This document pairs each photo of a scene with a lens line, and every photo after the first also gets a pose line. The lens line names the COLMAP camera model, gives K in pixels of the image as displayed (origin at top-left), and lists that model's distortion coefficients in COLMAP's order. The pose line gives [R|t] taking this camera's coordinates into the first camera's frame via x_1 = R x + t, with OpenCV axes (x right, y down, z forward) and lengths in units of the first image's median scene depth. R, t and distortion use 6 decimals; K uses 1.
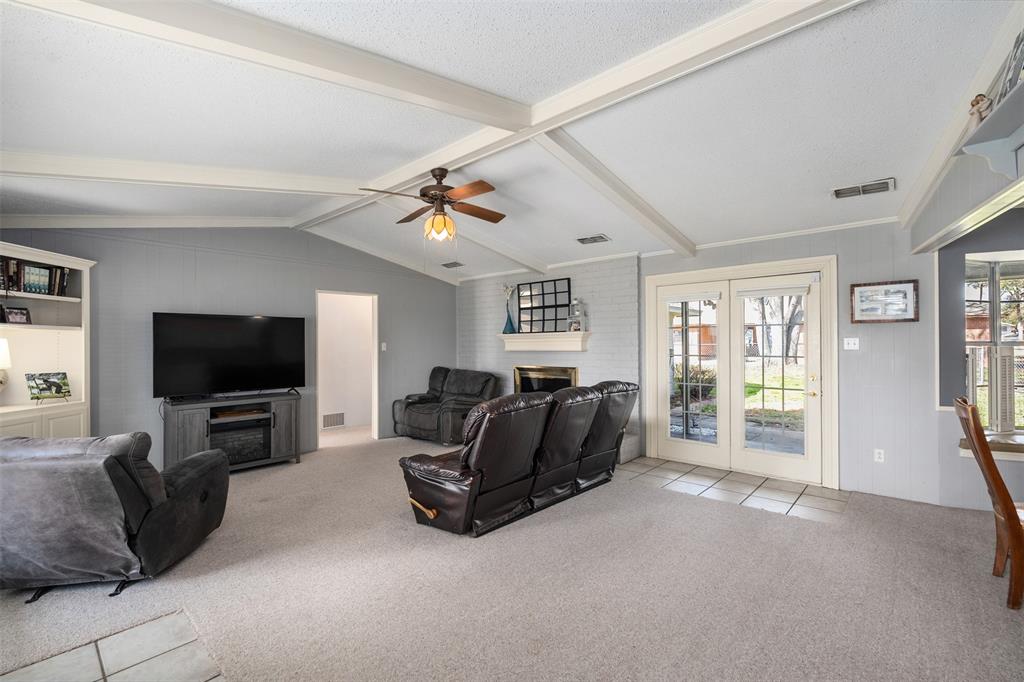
lens RADIAL K [[451.0, 0, 512.0], [0, 451.0, 341.0], [0, 0, 1]] dist [0.002087, -0.000327]
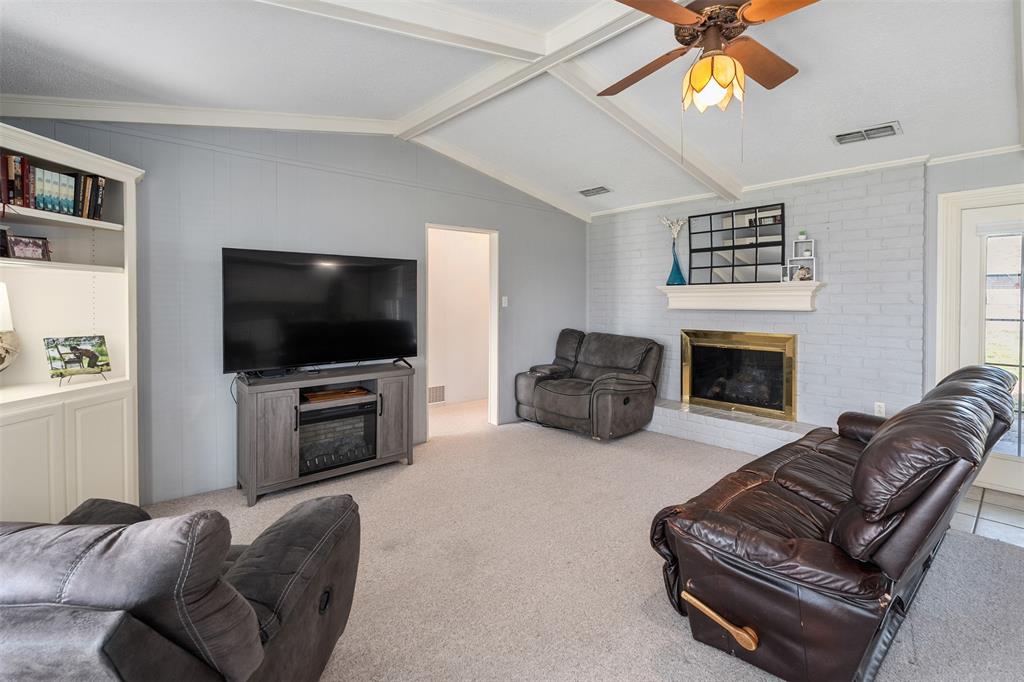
lens RADIAL K [[464.1, 0, 507.8], [0, 464.1, 306.0], [0, 0, 1]] dist [-0.001954, 0.000574]
pose [[0.993664, 0.009699, -0.111970, -0.274312], [-0.007594, 0.999787, 0.019205, 0.007052], [0.112132, -0.018233, 0.993526, 0.335280]]
